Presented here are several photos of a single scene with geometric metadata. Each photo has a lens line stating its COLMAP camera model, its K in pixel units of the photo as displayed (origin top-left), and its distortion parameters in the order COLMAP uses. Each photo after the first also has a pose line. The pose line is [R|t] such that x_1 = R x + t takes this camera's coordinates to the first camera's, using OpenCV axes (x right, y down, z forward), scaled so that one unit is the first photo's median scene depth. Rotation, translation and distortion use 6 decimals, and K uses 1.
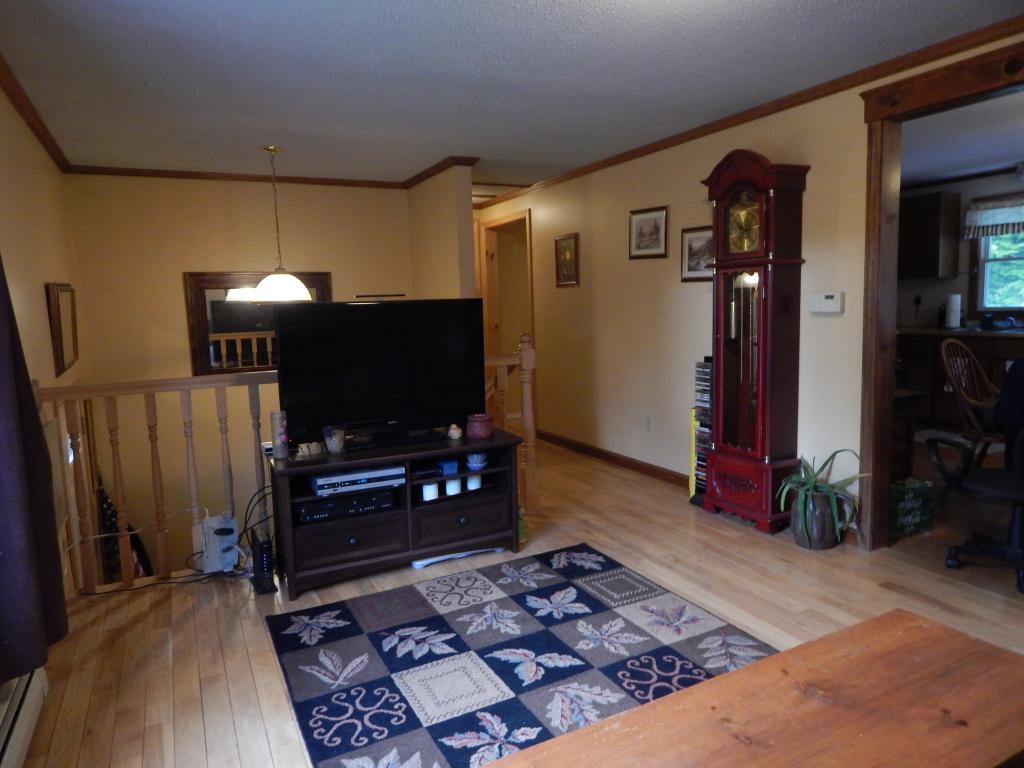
lens RADIAL K [[669.6, 0, 512.0], [0, 669.6, 384.0], [0, 0, 1]] dist [0.003796, 0.001150]
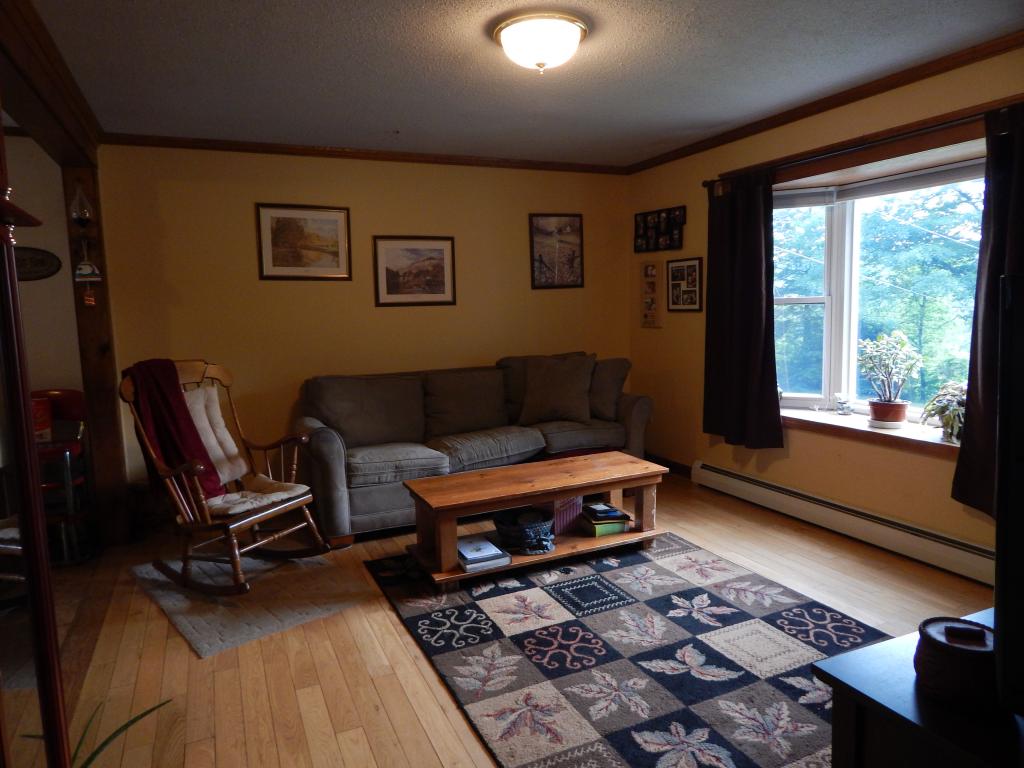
lens RADIAL K [[669.6, 0, 512.0], [0, 669.6, 384.0], [0, 0, 1]] dist [0.003796, 0.001150]
pose [[-0.996899, 0.056221, 0.055053, 0.210383], [0.067581, 0.970109, 0.233067, -0.229195], [-0.040304, 0.236065, -0.970901, 1.828087]]
